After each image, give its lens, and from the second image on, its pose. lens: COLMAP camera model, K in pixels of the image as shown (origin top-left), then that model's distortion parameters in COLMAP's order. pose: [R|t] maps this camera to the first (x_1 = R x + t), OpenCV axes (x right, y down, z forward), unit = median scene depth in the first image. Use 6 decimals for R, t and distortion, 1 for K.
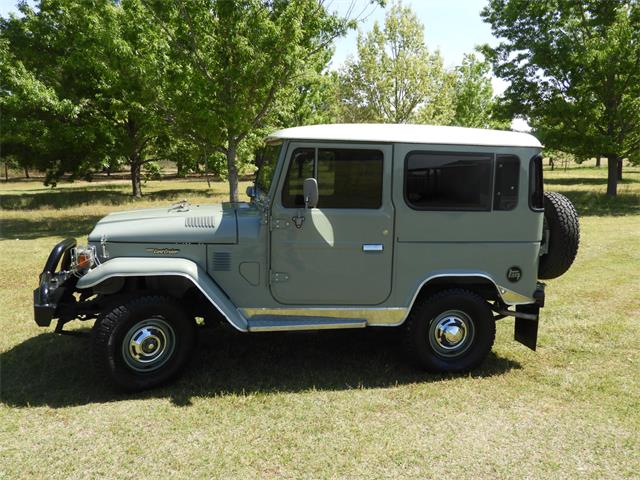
lens RADIAL K [[546.3, 0, 320.0], [0, 546.3, 240.0], [0, 0, 1]] dist [0.000679, -0.000419]
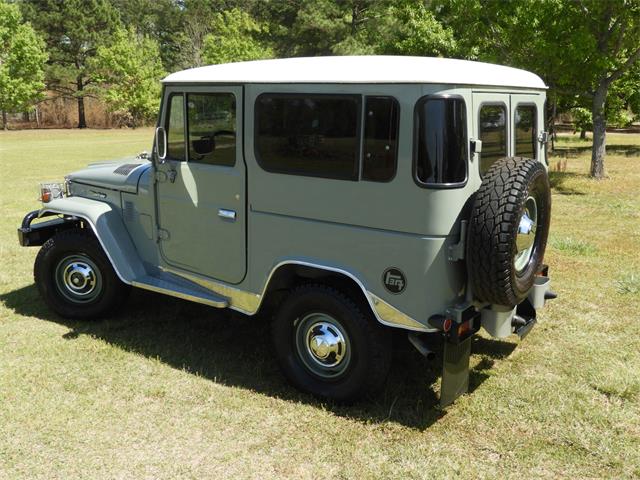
lens RADIAL K [[657.7, 0, 320.0], [0, 657.7, 240.0], [0, 0, 1]] dist [0.002158, -0.009620]
pose [[0.692551, 0.137484, -0.708146, 0.888884], [-0.098948, 0.990496, 0.095531, -0.054662], [0.714550, 0.003909, 0.699573, 0.406242]]
